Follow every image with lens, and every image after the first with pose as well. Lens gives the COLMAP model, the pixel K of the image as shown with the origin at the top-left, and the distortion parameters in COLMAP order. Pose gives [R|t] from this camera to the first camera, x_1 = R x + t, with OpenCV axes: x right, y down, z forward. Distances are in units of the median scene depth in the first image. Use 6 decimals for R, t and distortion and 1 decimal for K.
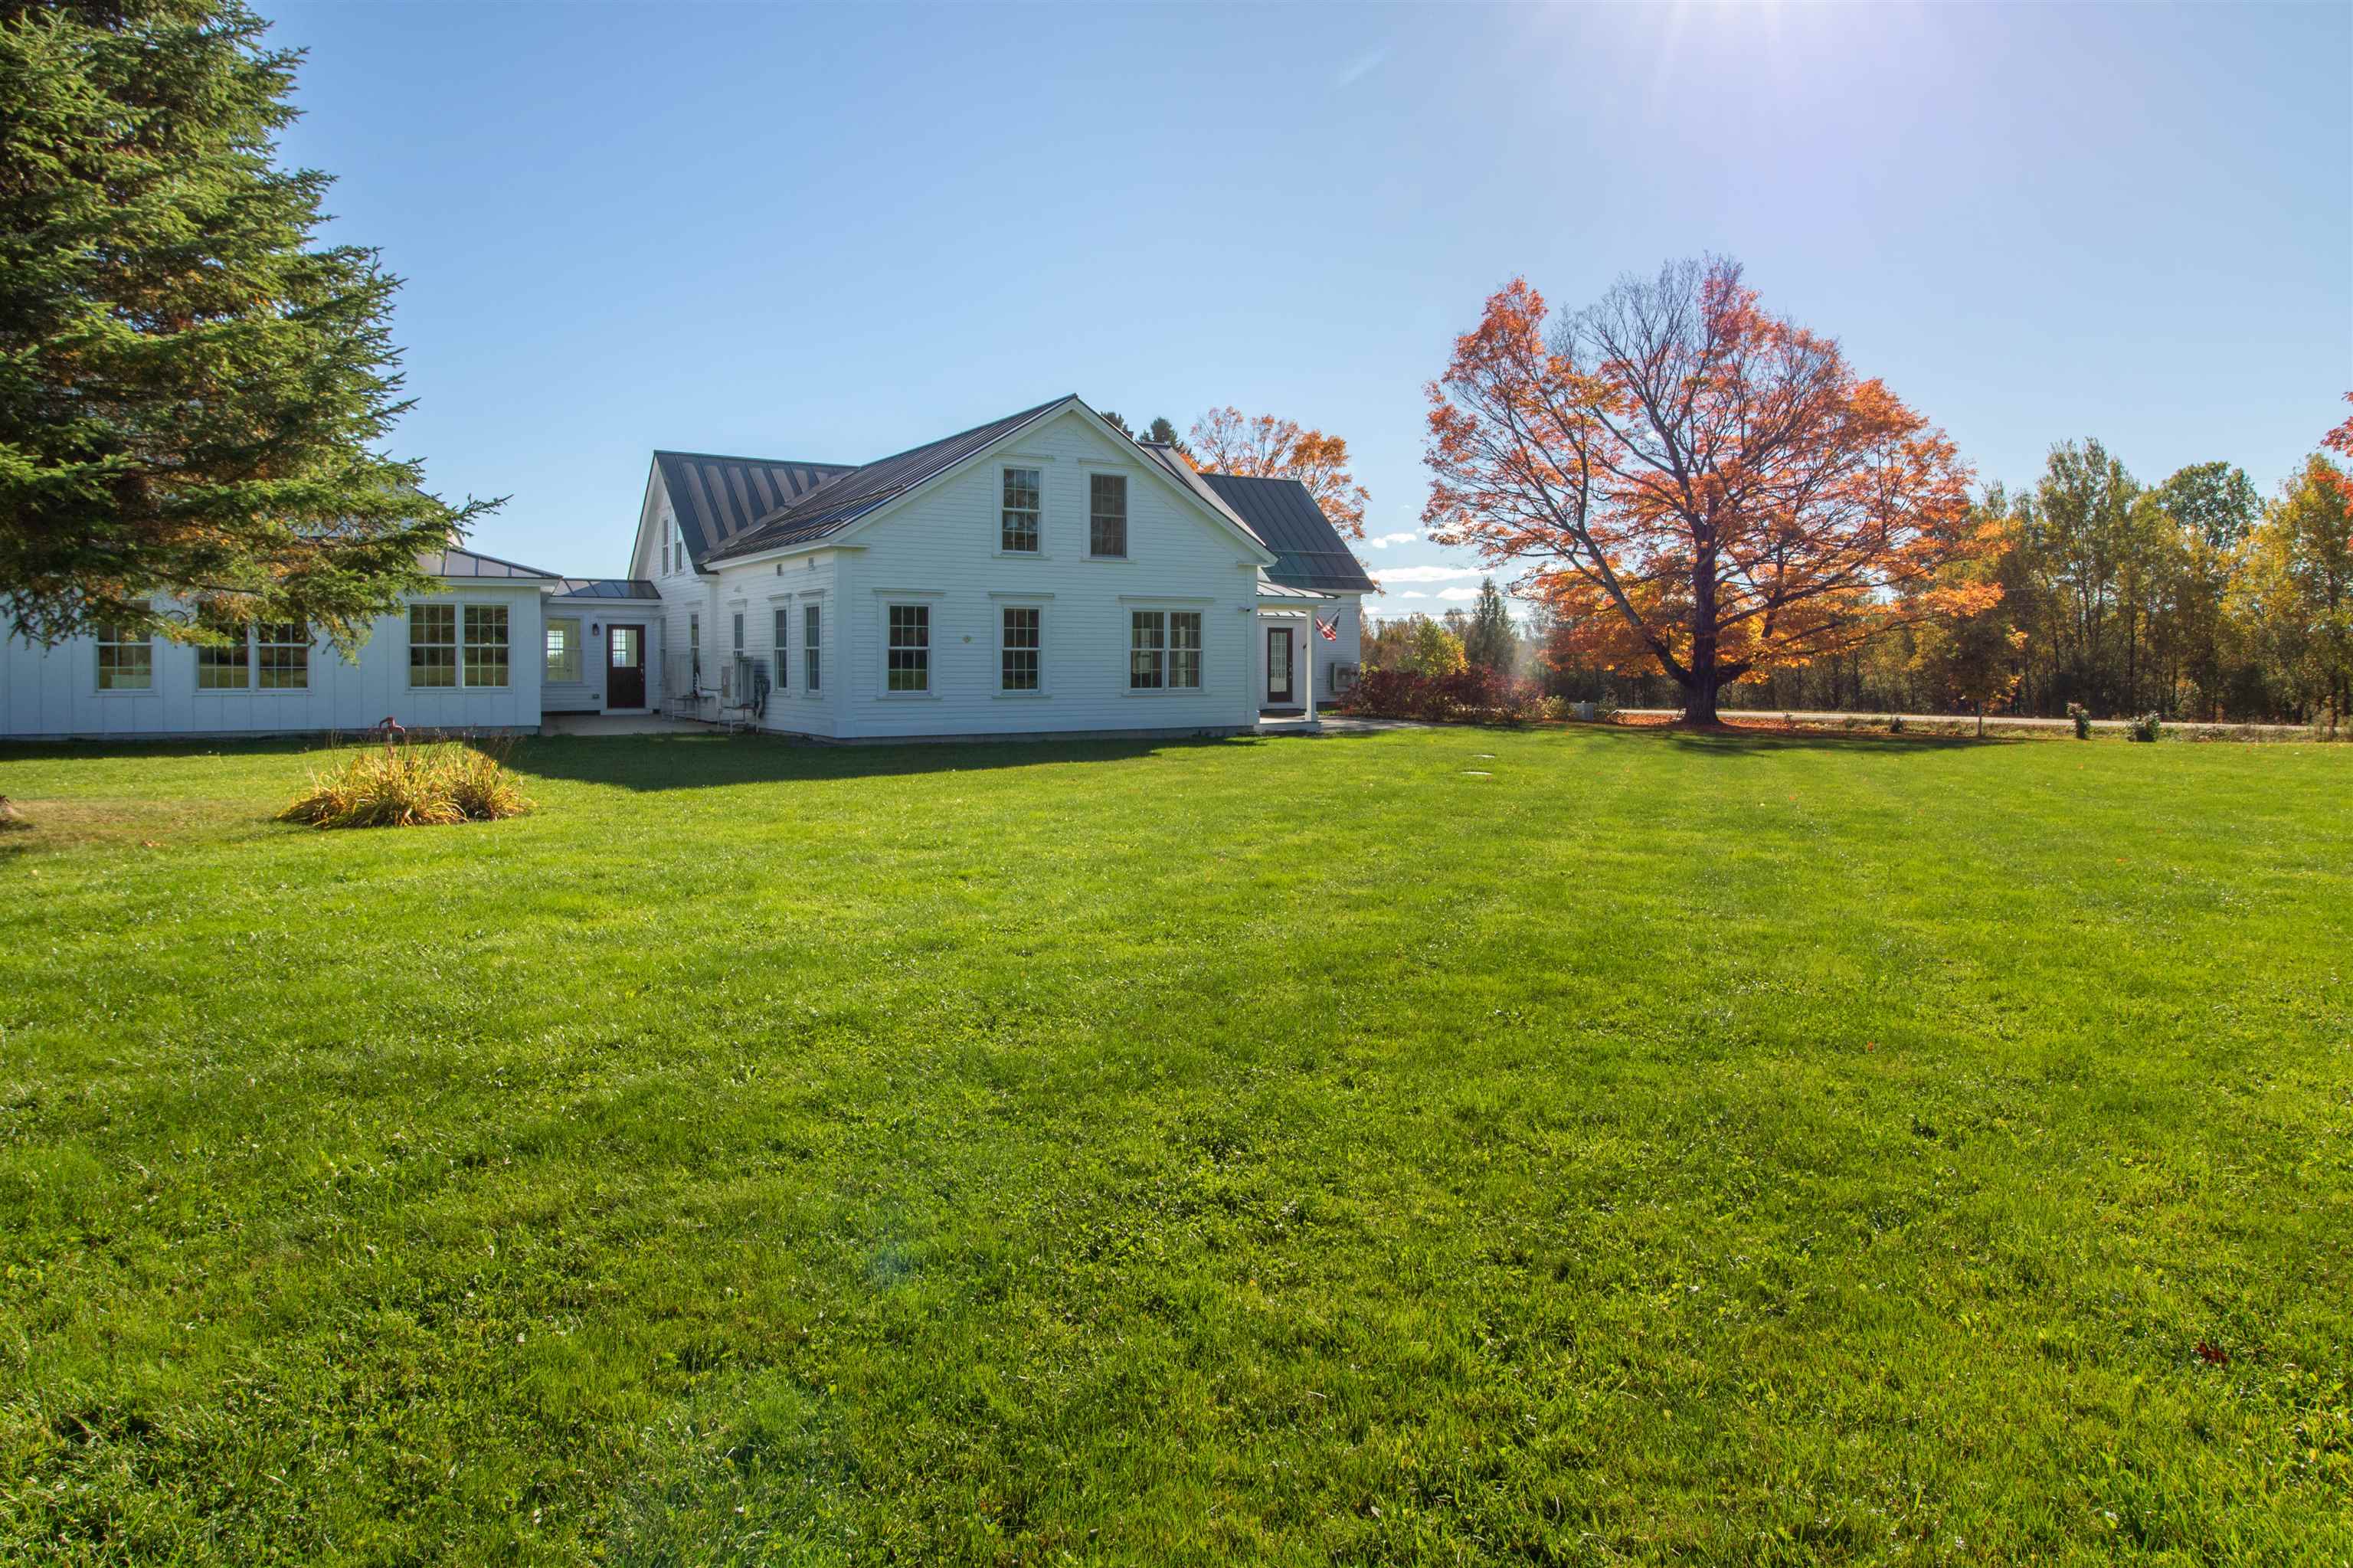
lens RADIAL K [[1454.4, 0, 1174.0], [0, 1454.4, 717.5], [0, 0, 1]] dist [-0.028154, -0.000517]
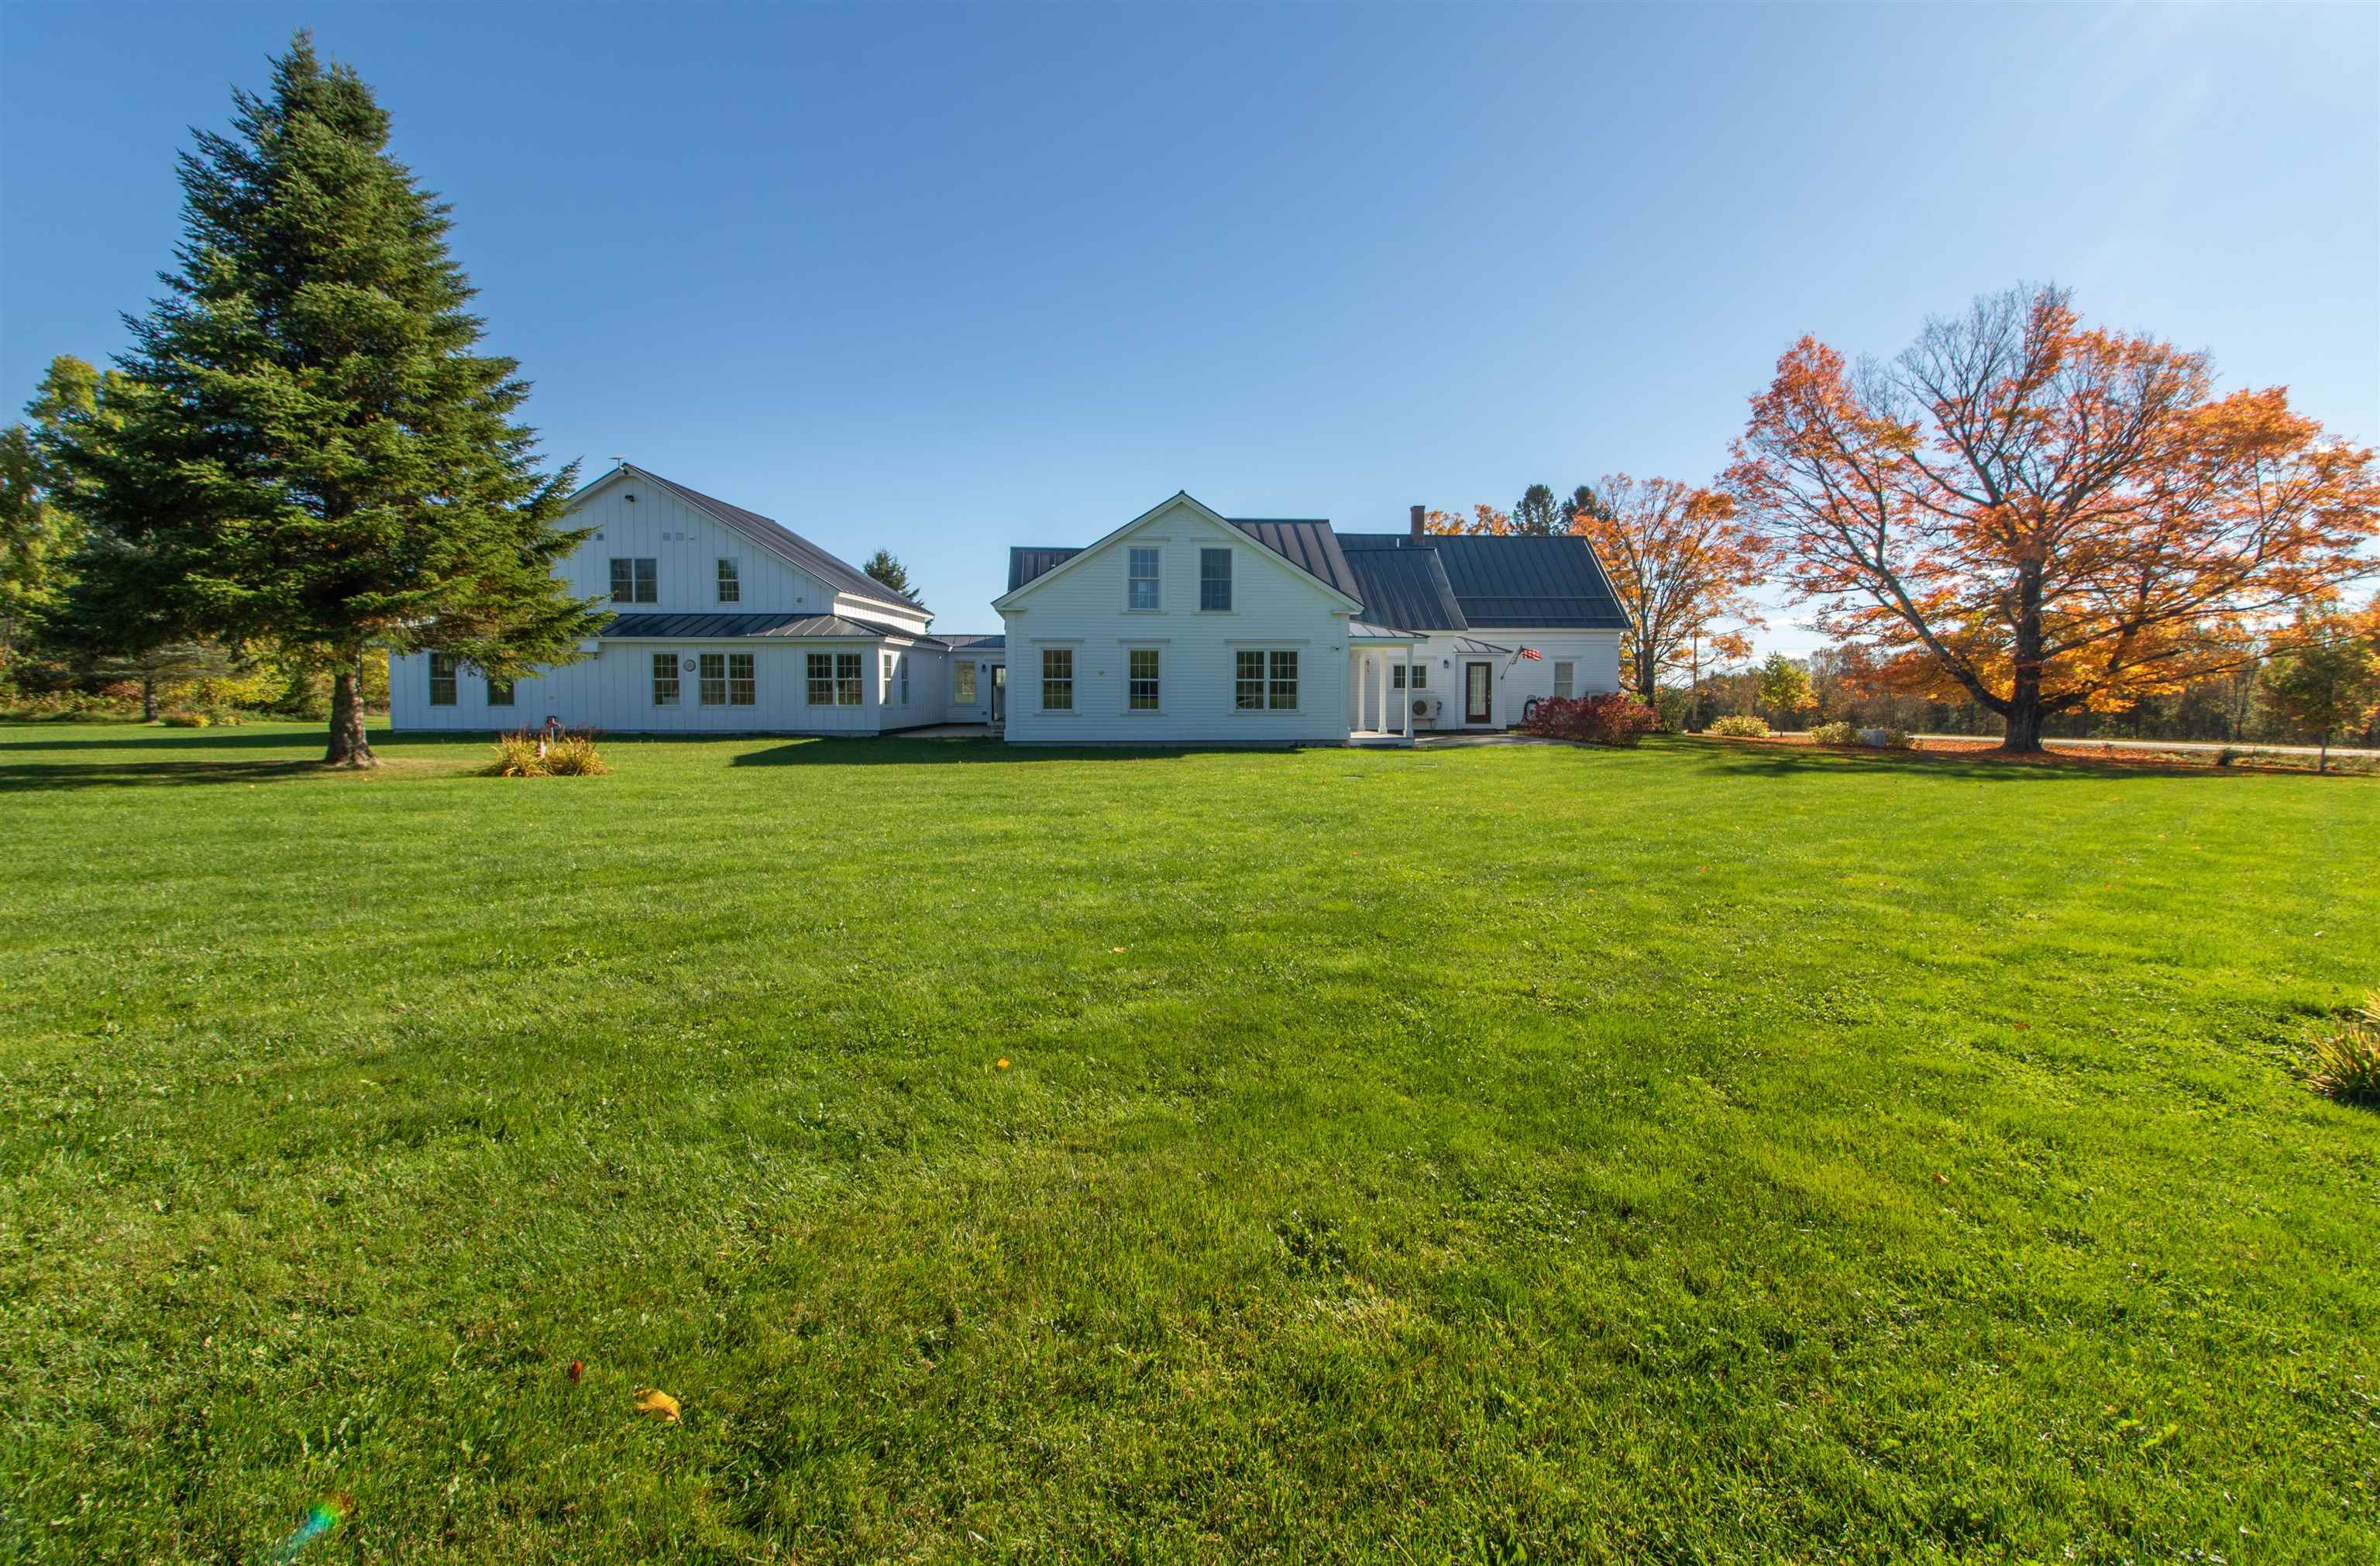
lens RADIAL K [[1145.6, 0, 1190.0], [0, 1145.6, 783.0], [0, 0, 1]] dist [0.000150, 0.000832]
pose [[0.898907, 0.034295, -0.436795, 0.357829], [-0.016781, 0.998895, 0.043894, 0.002031], [0.437817, -0.032126, 0.898490, 0.030449]]
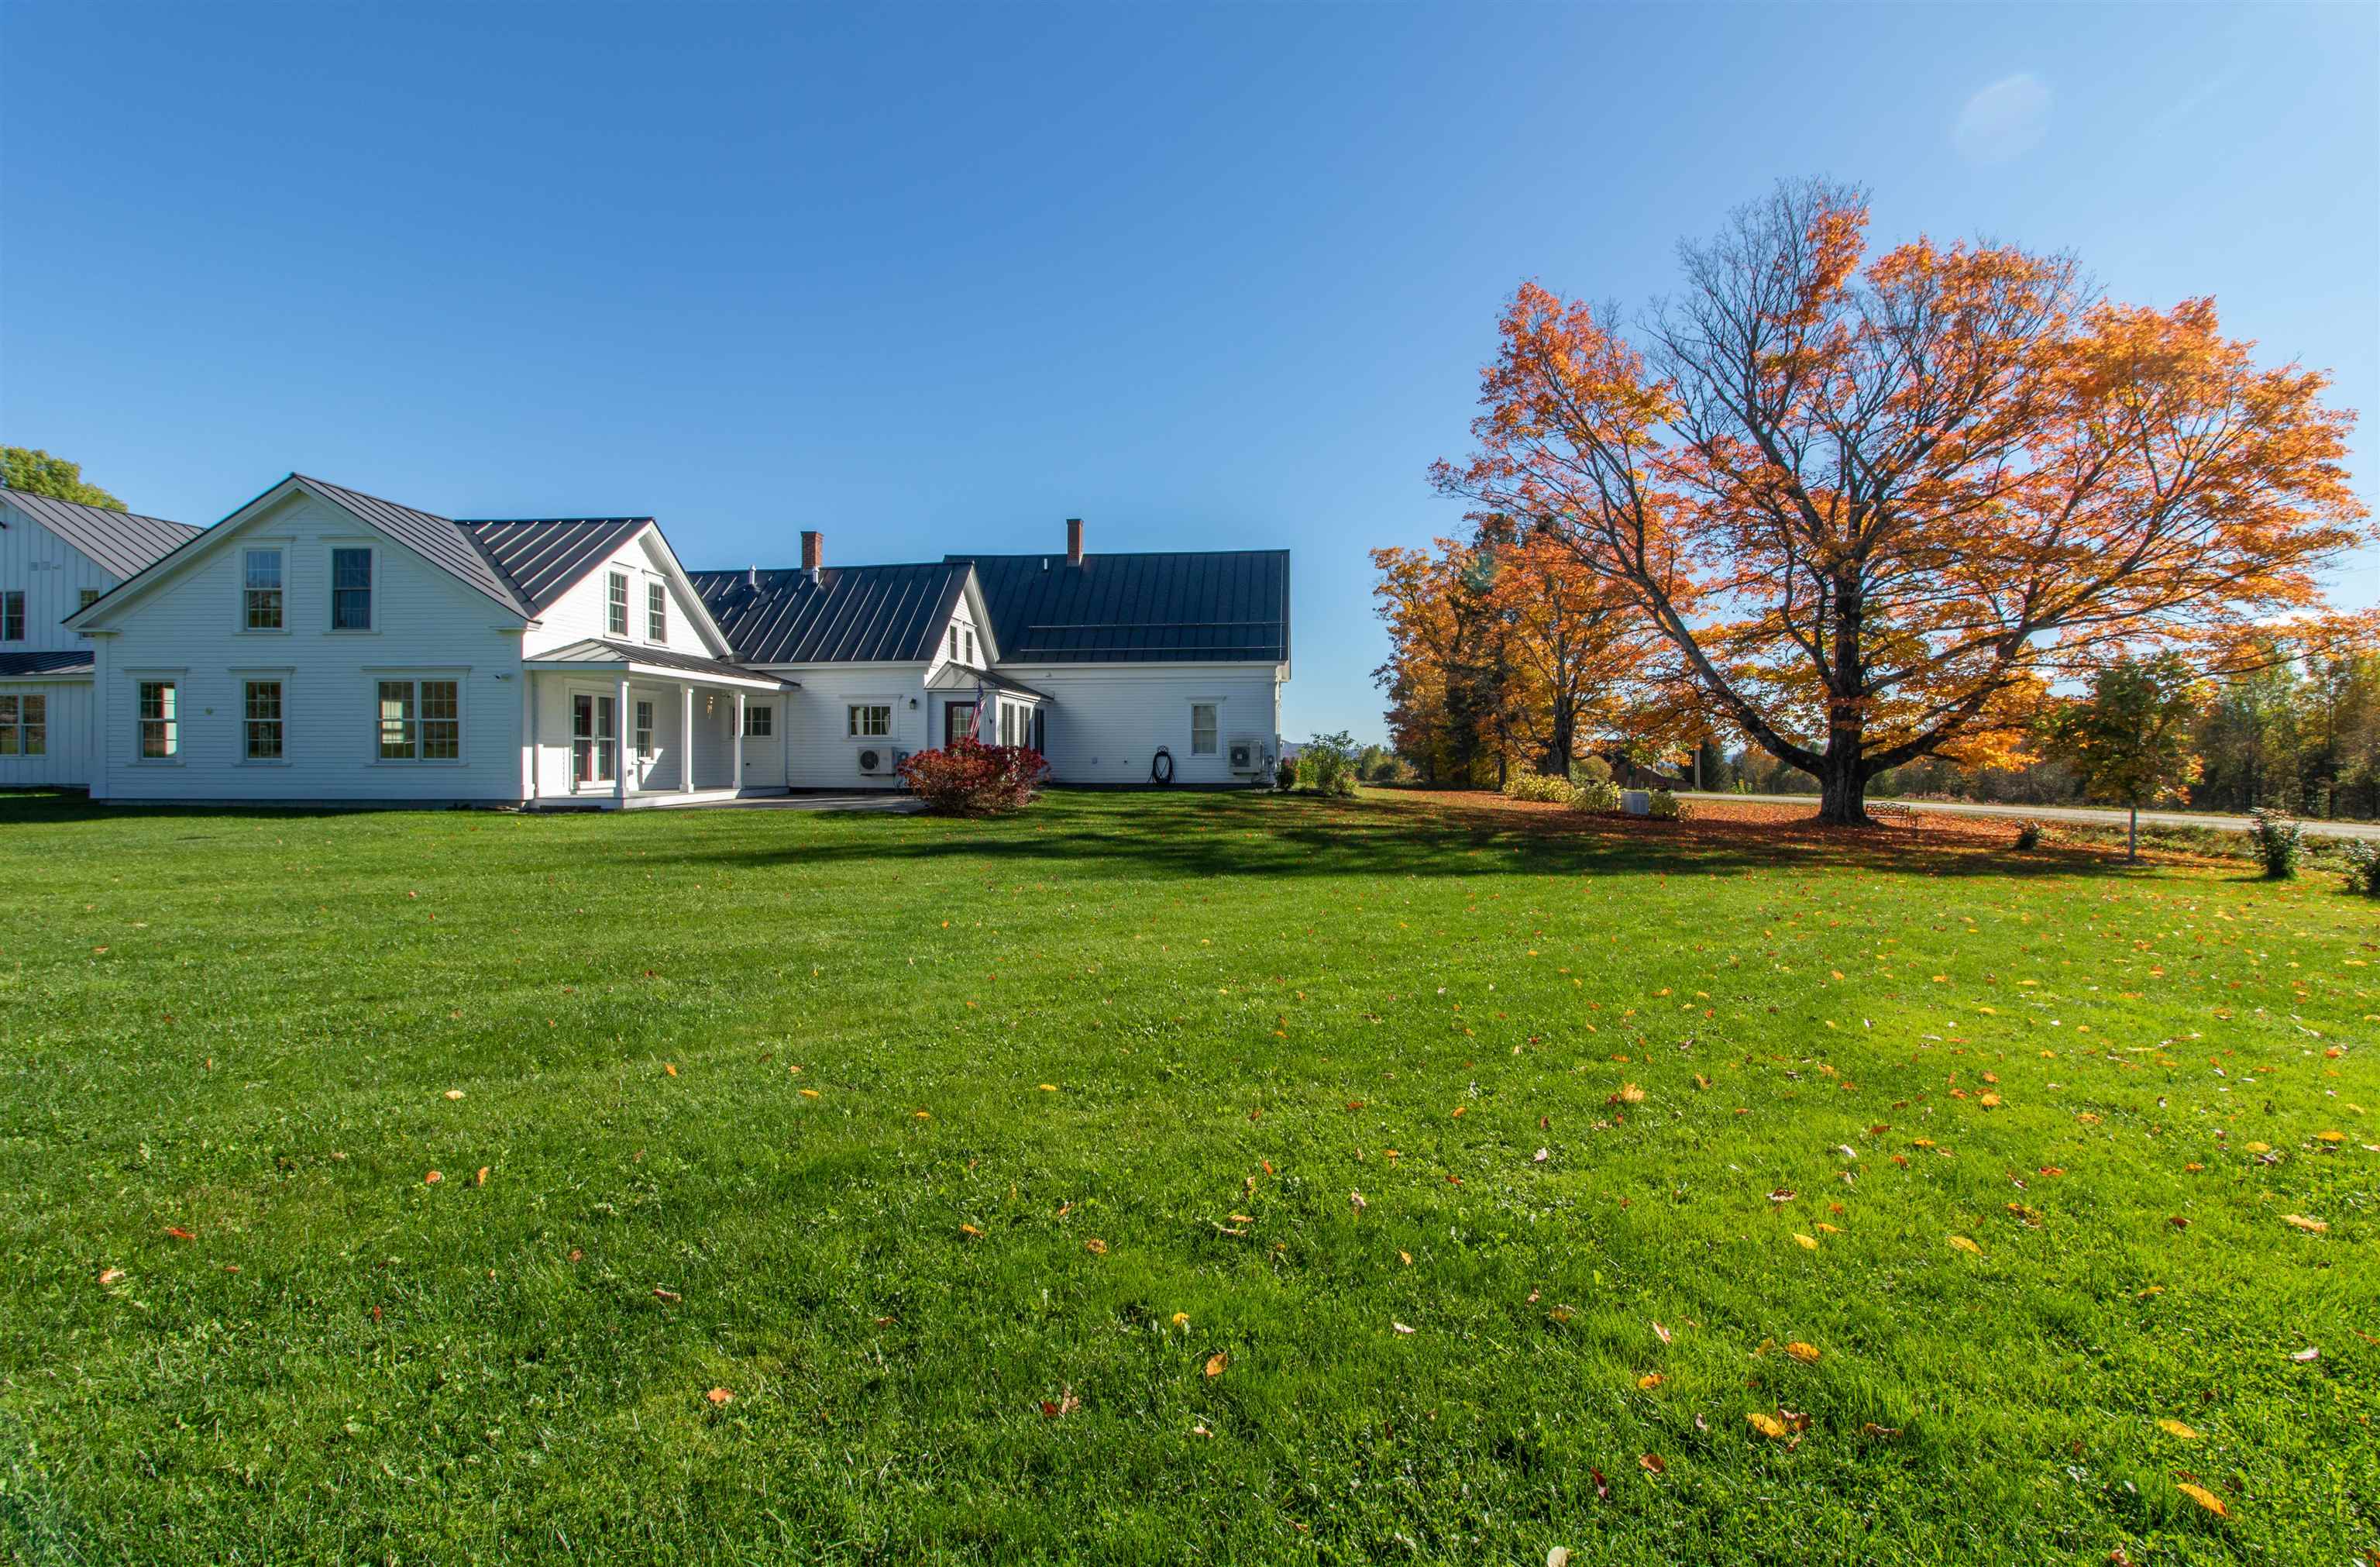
lens RADIAL K [[1104.0, 0, 1190.0], [0, 1104.0, 783.5], [0, 0, 1]] dist [0.000119, -0.000006]
pose [[0.809156, 0.016403, -0.587365, 0.793652], [-0.022591, 0.999740, -0.003203, -0.011539], [0.587160, 0.015861, 0.809316, 0.643592]]
